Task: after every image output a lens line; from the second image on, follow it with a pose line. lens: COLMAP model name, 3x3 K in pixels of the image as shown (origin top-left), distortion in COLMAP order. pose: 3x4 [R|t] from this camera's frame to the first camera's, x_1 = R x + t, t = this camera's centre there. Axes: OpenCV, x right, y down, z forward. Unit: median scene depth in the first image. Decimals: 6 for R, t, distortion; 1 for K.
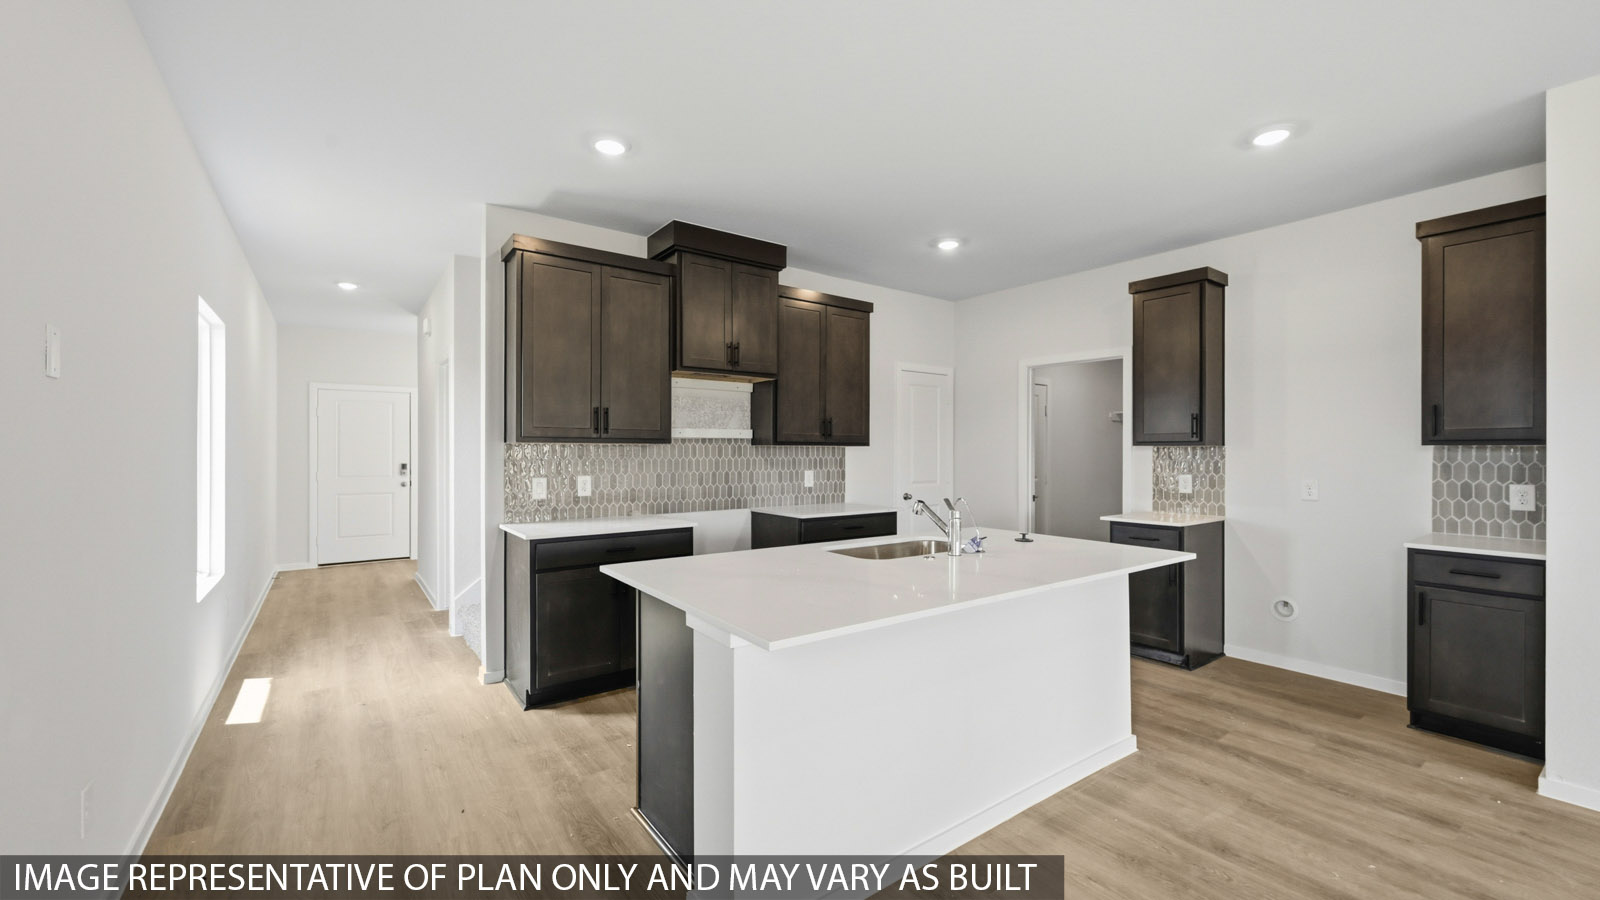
lens RADIAL K [[649.8, 0, 800.0], [0, 649.8, 450.0], [0, 0, 1]] dist [0.001096, -0.000031]
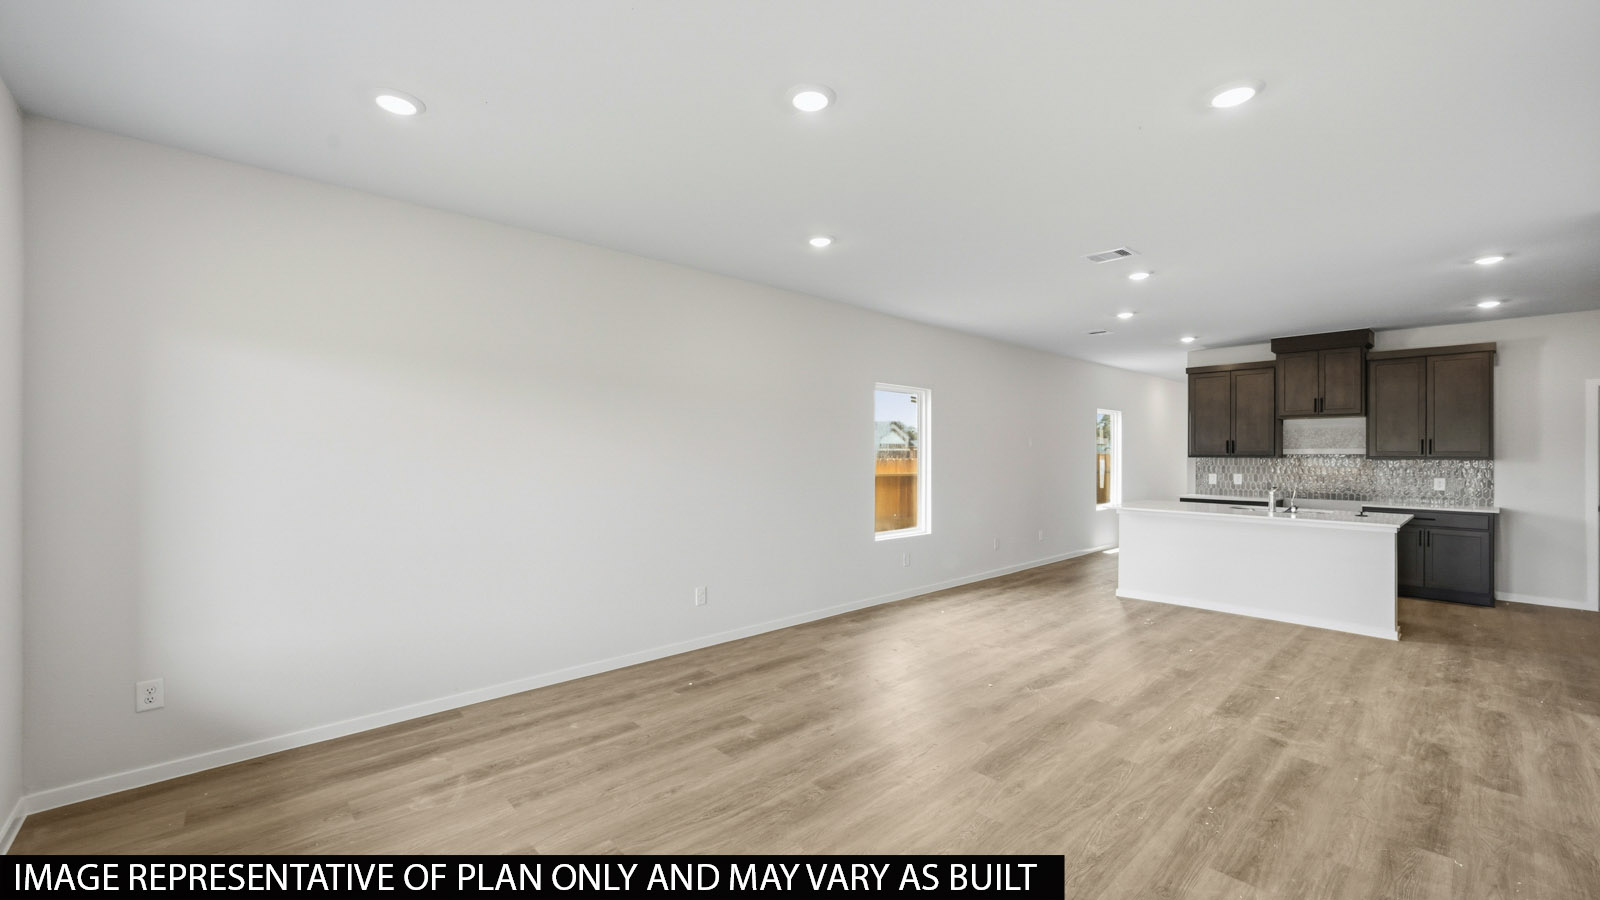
lens RADIAL K [[629.5, 0, 795.0], [0, 629.5, 450.4], [0, 0, 1]] dist [-0.000720, -0.000143]
pose [[0.088896, -0.010835, -0.995982, 1.345857], [-0.005144, 0.999922, -0.011337, -0.003694], [0.996028, 0.006131, 0.088834, -0.476314]]
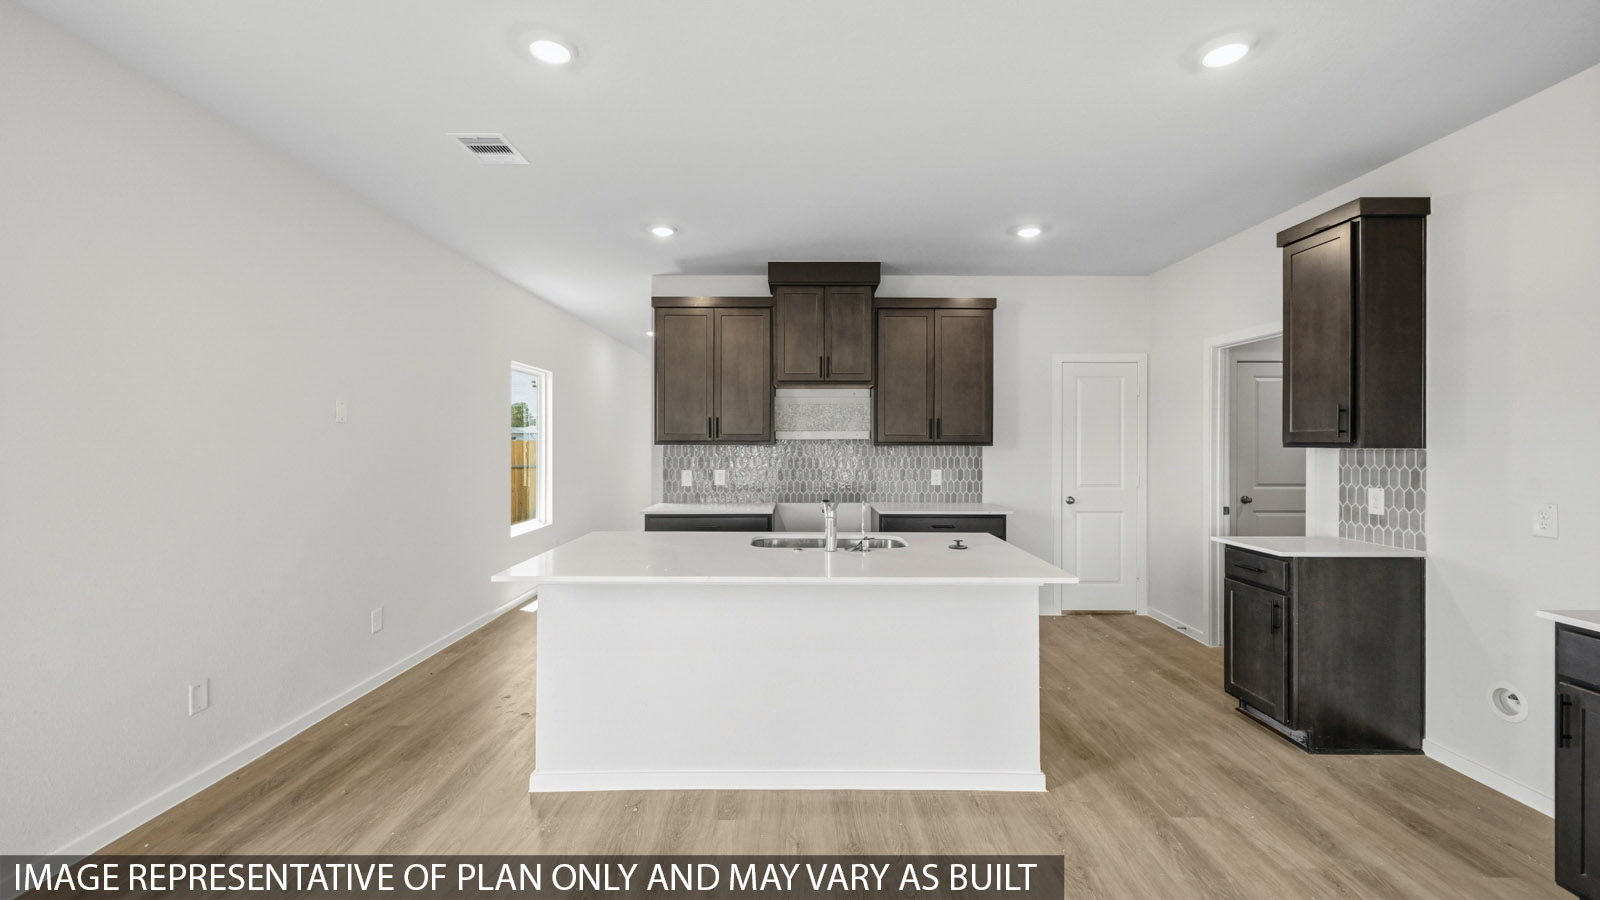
lens RADIAL K [[649.8, 0, 800.0], [0, 649.8, 450.0], [0, 0, 1]] dist [0.001096, -0.000031]
pose [[0.794906, 0.005537, -0.606707, 0.538021], [0.002117, 0.999927, 0.011899, -0.013754], [0.606729, -0.010743, 0.794836, 0.059503]]
